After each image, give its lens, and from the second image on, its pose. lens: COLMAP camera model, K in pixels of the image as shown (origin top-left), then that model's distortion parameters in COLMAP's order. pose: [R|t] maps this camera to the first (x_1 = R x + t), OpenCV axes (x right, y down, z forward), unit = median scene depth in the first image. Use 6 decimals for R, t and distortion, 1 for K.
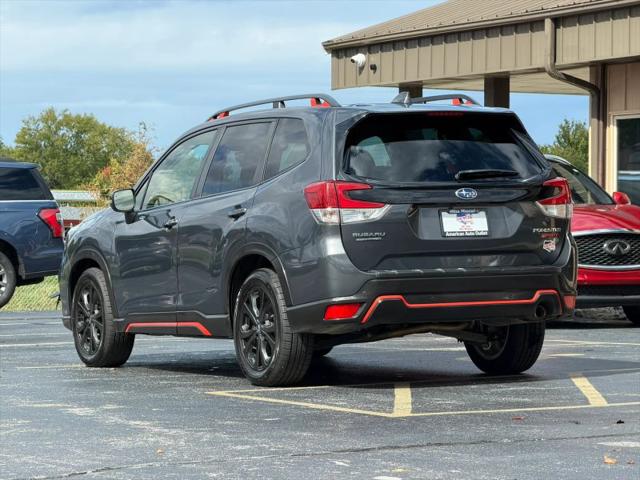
lens RADIAL K [[2356.1, 0, 320.0], [0, 2356.1, 240.0], [0, 0, 1]] dist [0.324695, 1.274583]
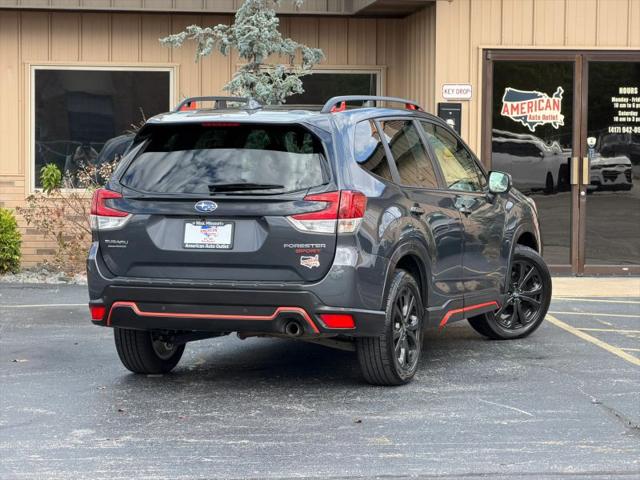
lens RADIAL K [[2356.1, 0, 320.0], [0, 2356.1, 240.0], [0, 0, 1]] dist [0.324695, 1.274583]
pose [[0.662814, 0.067780, -0.745710, 0.836689], [-0.015250, 0.996910, 0.077058, -0.082741], [0.748629, -0.039703, 0.661799, 0.369991]]
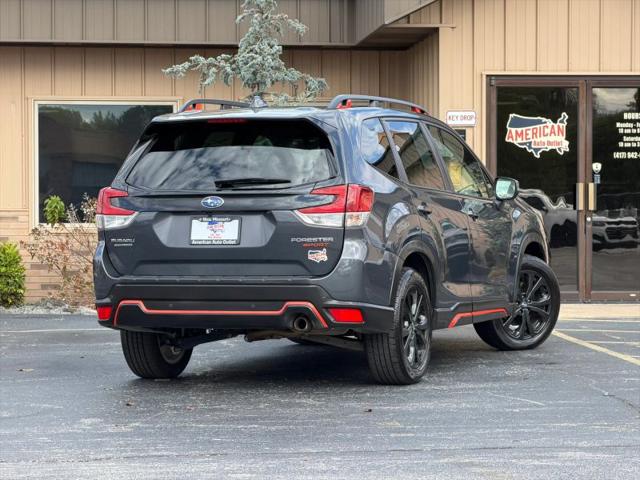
lens RADIAL K [[2356.1, 0, 320.0], [0, 2356.1, 240.0], [0, 0, 1]] dist [0.324695, 1.274583]
pose [[0.662763, 0.034947, -0.748014, 0.831945], [-0.004555, 0.999080, 0.042641, -0.045934], [0.748816, -0.024854, 0.662312, 0.371509]]
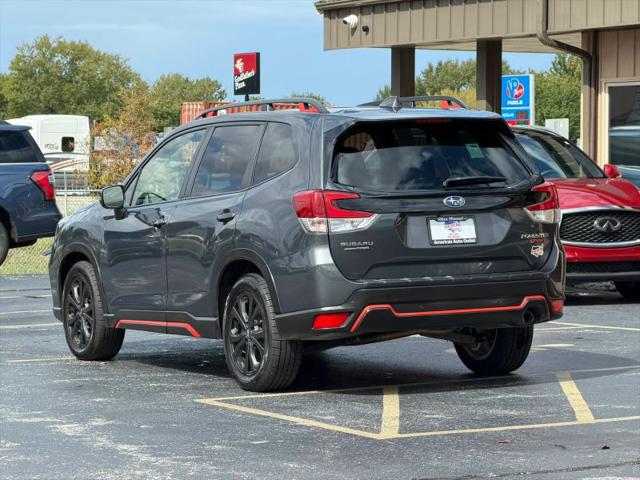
lens RADIAL K [[2356.1, 0, 320.0], [0, 2356.1, 240.0], [0, 0, 1]] dist [0.324695, 1.274583]
pose [[0.999995, -0.002507, 0.001759, 0.003179], [0.002452, 0.999528, 0.030626, -0.033888], [-0.001835, -0.030622, 0.999529, -0.001118]]
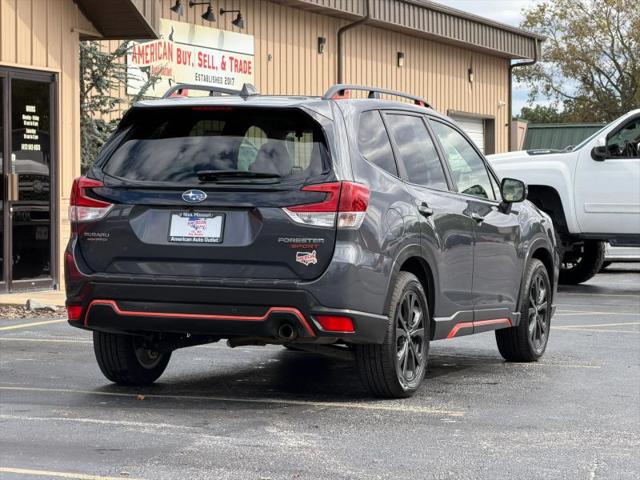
lens RADIAL K [[2356.1, 0, 320.0], [0, 2356.1, 240.0], [0, 0, 1]] dist [0.324695, 1.274583]
pose [[0.657428, 0.057612, -0.751312, 0.779627], [-0.034432, 0.998328, 0.046425, -0.046526], [0.752730, -0.004652, 0.658312, 0.429433]]
